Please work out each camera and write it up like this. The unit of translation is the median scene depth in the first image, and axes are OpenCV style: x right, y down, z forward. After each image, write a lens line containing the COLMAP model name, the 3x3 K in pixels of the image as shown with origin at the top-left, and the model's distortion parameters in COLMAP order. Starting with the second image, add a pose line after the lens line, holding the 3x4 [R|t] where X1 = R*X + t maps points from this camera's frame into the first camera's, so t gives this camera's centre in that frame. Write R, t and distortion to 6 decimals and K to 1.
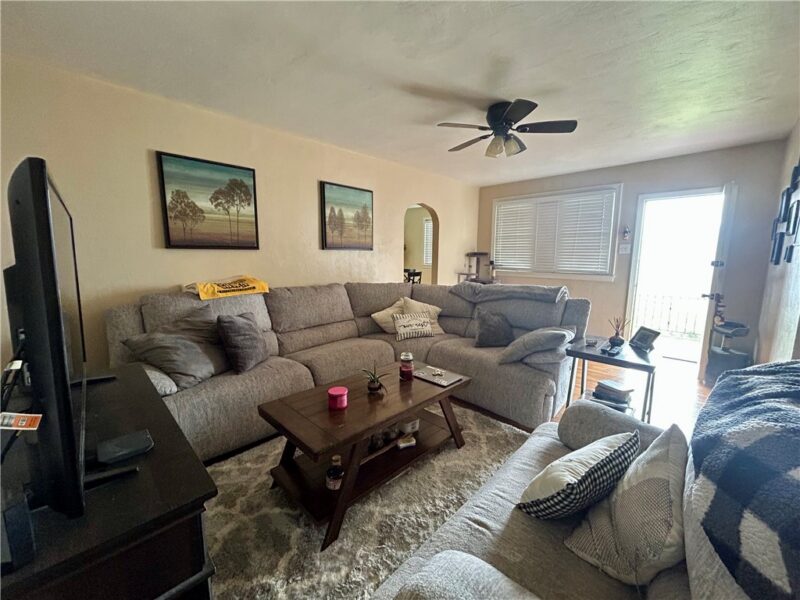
lens RADIAL K [[324.4, 0, 401.8], [0, 324.4, 298.2], [0, 0, 1]] dist [0.000157, 0.000178]
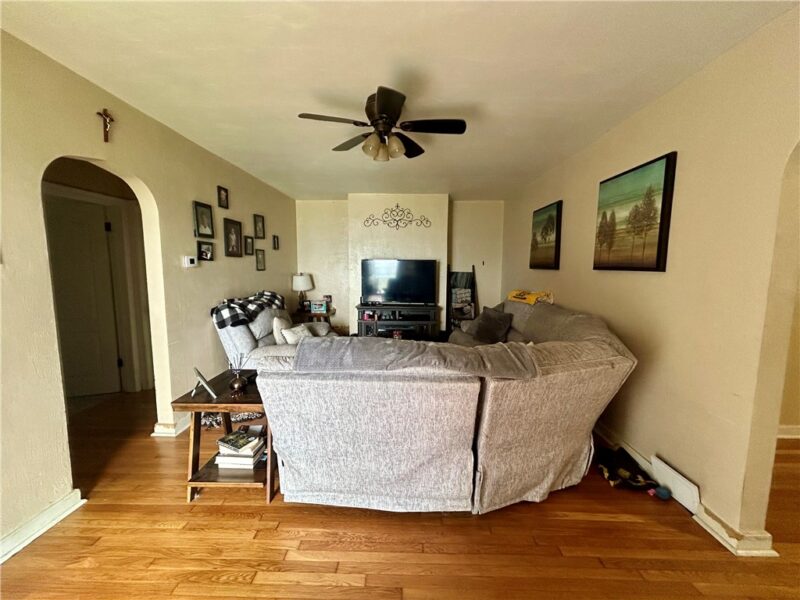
lens RADIAL K [[324.4, 0, 401.8], [0, 324.4, 298.2], [0, 0, 1]] dist [0.000157, 0.000178]
pose [[-0.724124, 0.057588, -0.687261, 0.584160], [-0.099993, 0.977212, 0.187240, -0.180456], [0.682383, 0.204306, -0.701864, 1.201616]]
